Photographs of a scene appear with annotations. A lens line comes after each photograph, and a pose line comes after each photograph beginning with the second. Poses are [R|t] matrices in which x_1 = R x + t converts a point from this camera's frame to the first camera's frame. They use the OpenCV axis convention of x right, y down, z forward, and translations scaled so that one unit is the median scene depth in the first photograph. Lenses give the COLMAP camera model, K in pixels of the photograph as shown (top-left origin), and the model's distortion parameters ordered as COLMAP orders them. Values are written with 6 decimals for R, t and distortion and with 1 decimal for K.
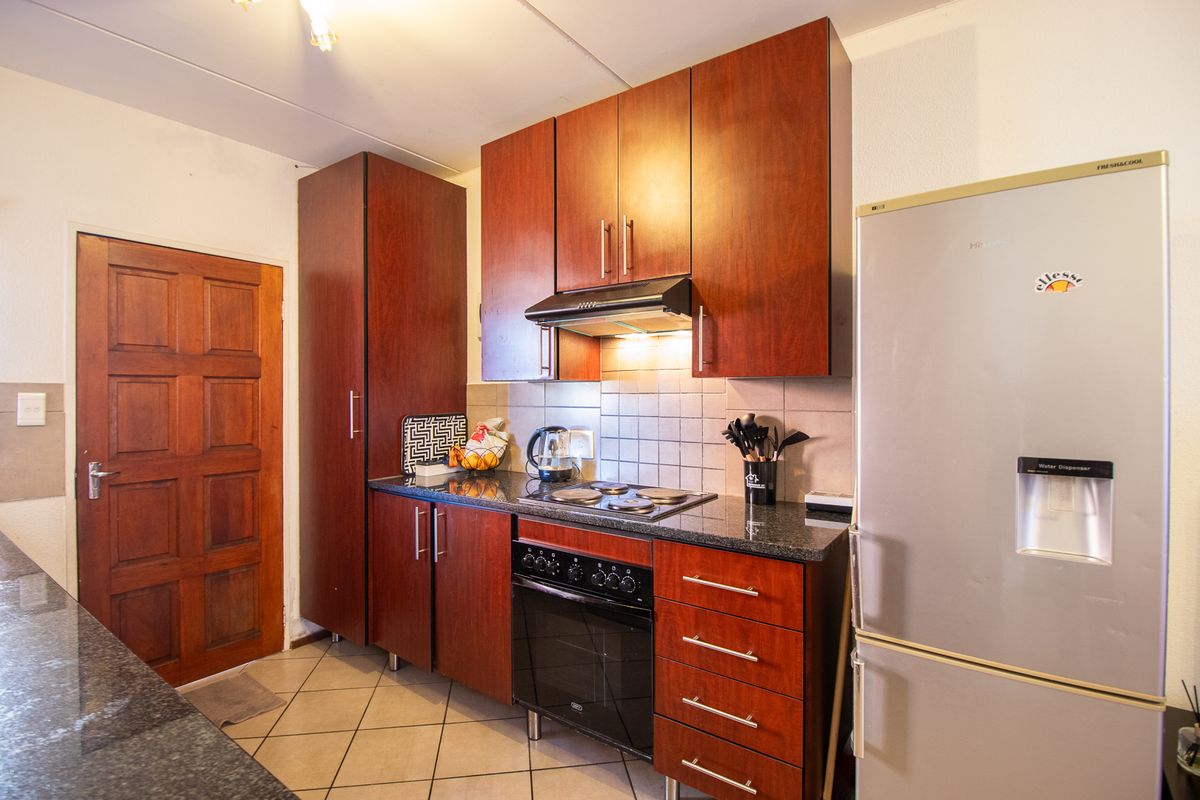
lens RADIAL K [[554.8, 0, 600.5], [0, 554.8, 395.5], [0, 0, 1]] dist [0.005208, 0.000167]
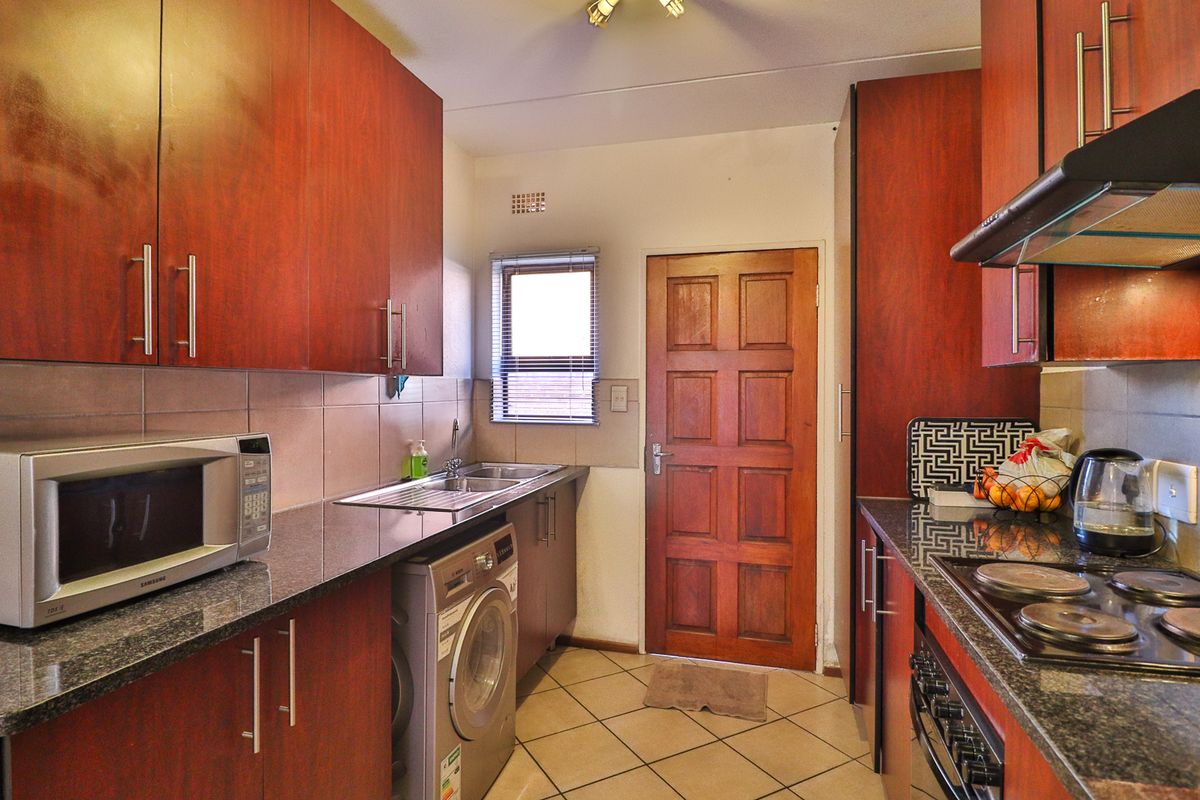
lens RADIAL K [[655.0, 0, 599.0], [0, 655.0, 391.9], [0, 0, 1]] dist [0.006660, -0.000056]
pose [[0.368898, 0.007238, -0.929442, 0.298215], [-0.004821, 0.999971, 0.005874, -0.001024], [0.929458, 0.002314, 0.368922, 0.292065]]
